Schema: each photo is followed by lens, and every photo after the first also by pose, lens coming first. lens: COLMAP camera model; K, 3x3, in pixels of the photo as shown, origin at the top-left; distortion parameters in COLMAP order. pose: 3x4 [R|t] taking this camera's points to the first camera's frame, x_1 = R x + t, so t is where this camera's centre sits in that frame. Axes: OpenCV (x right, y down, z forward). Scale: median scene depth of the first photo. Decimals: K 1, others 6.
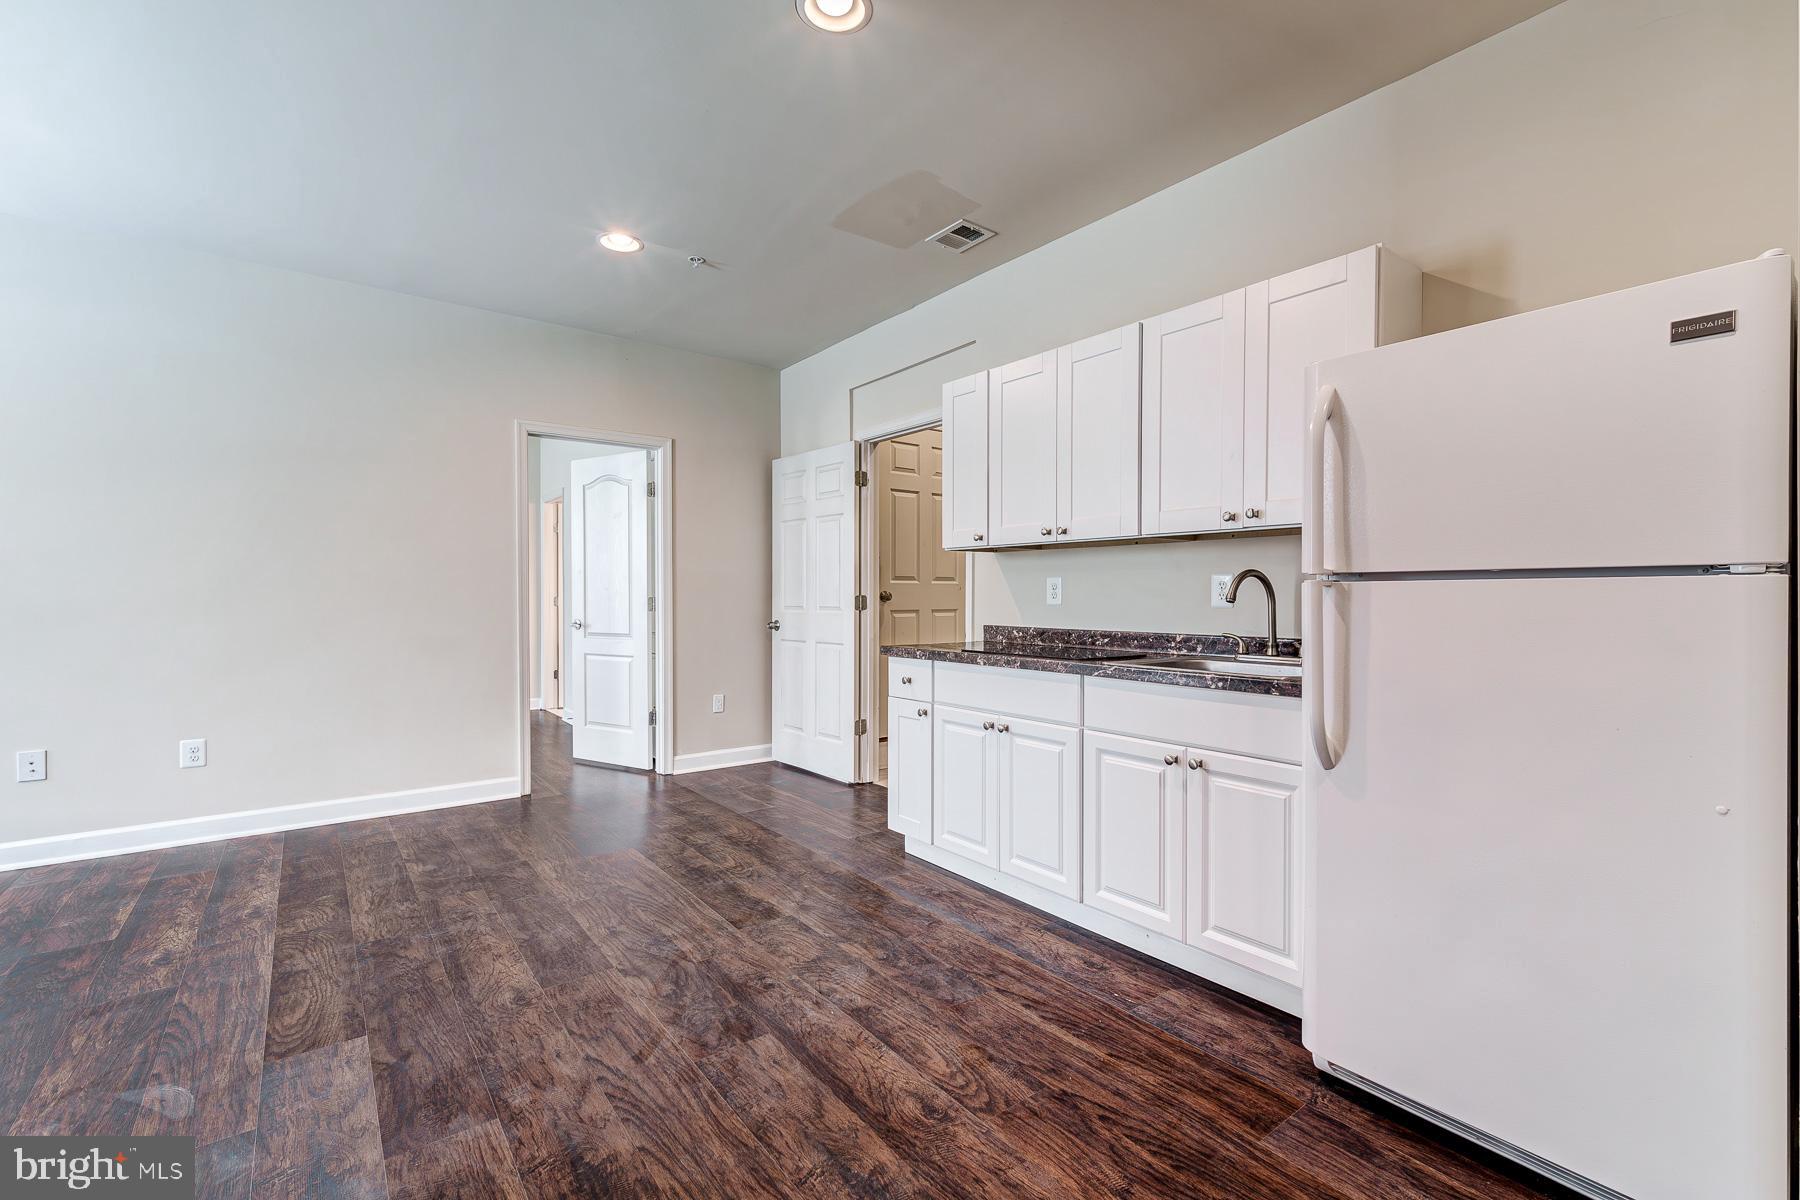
lens RADIAL K [[778.0, 0, 897.0], [0, 778.0, 598.7], [0, 0, 1]] dist [0.002008, -0.000087]
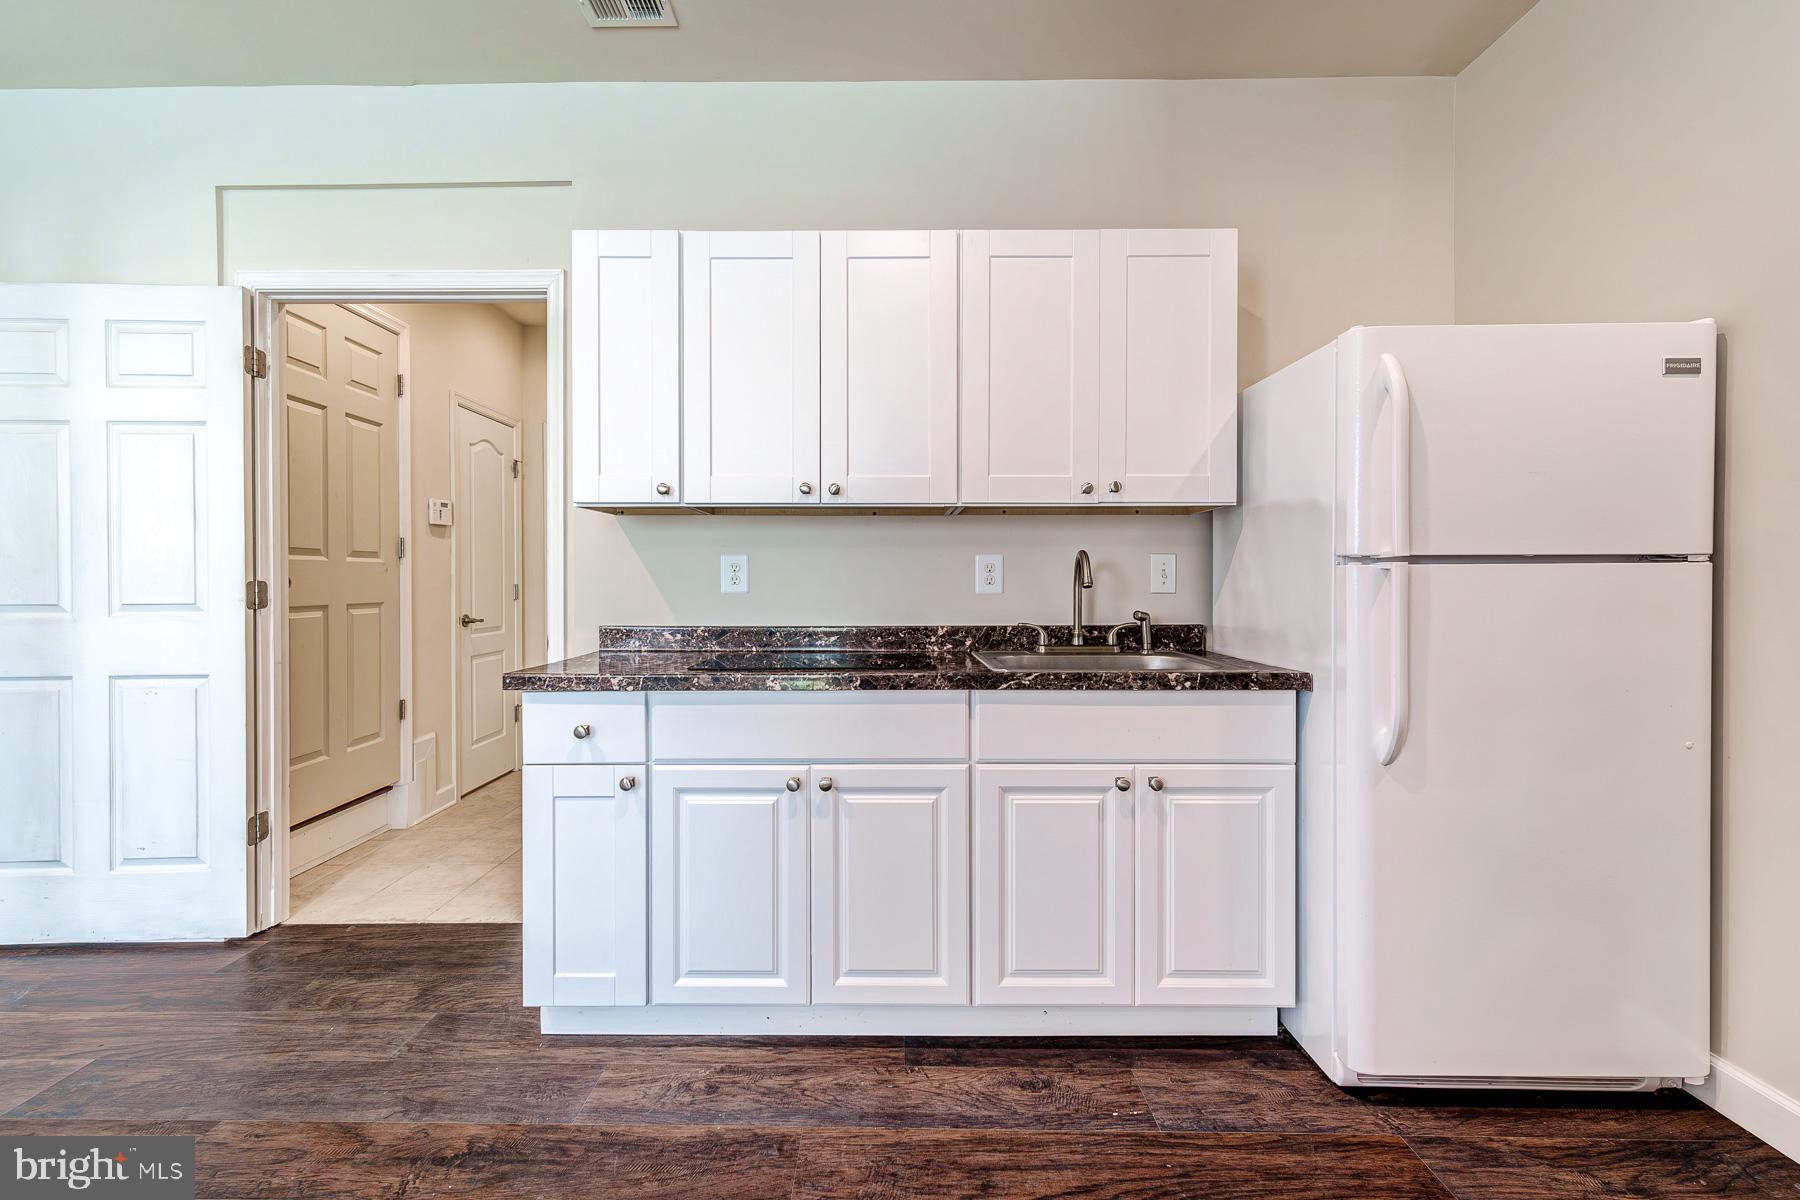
lens RADIAL K [[793.3, 0, 896.3], [0, 793.3, 582.7], [0, 0, 1]] dist [0.003893, 0.000037]
pose [[0.617060, -0.006131, 0.786892, -0.340354], [0.006022, 0.999977, 0.003070, -0.003786], [-0.786893, 0.002844, 0.617083, 0.529408]]
